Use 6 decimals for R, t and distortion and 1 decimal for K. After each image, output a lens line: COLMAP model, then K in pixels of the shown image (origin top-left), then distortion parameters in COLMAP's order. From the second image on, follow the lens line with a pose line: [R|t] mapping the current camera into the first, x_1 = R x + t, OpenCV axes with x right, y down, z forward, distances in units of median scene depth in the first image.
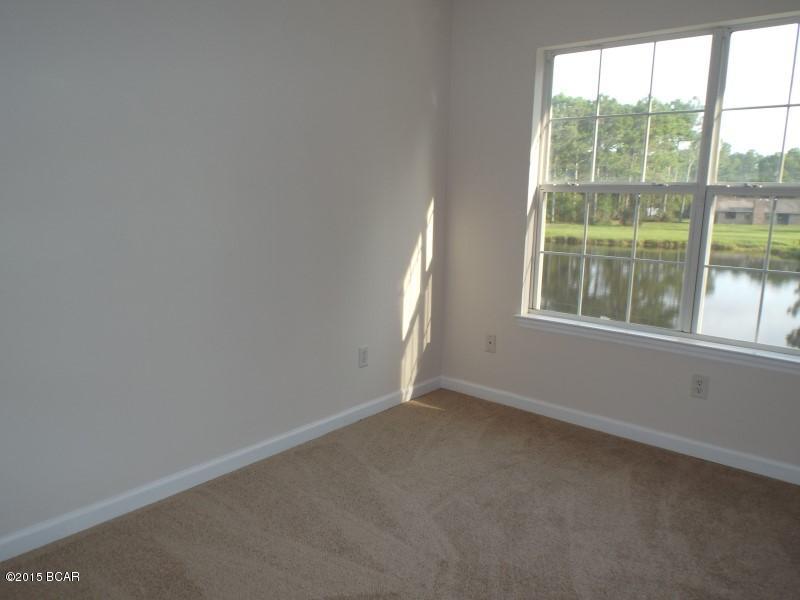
lens RADIAL K [[602.9, 0, 399.6], [0, 602.9, 299.4], [0, 0, 1]] dist [-0.020932, 0.004407]
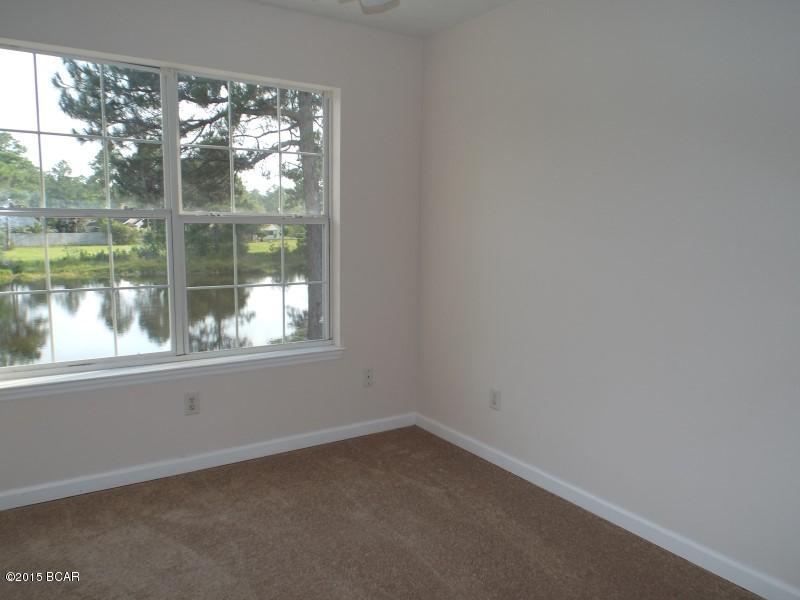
lens RADIAL K [[602.9, 0, 399.8], [0, 602.9, 301.0], [0, 0, 1]] dist [-0.020932, 0.004407]
pose [[0.286244, -0.138418, 0.948106, -0.339064], [0.171101, 0.980990, 0.091561, -0.060281], [-0.942756, 0.136013, 0.304486, 0.283411]]
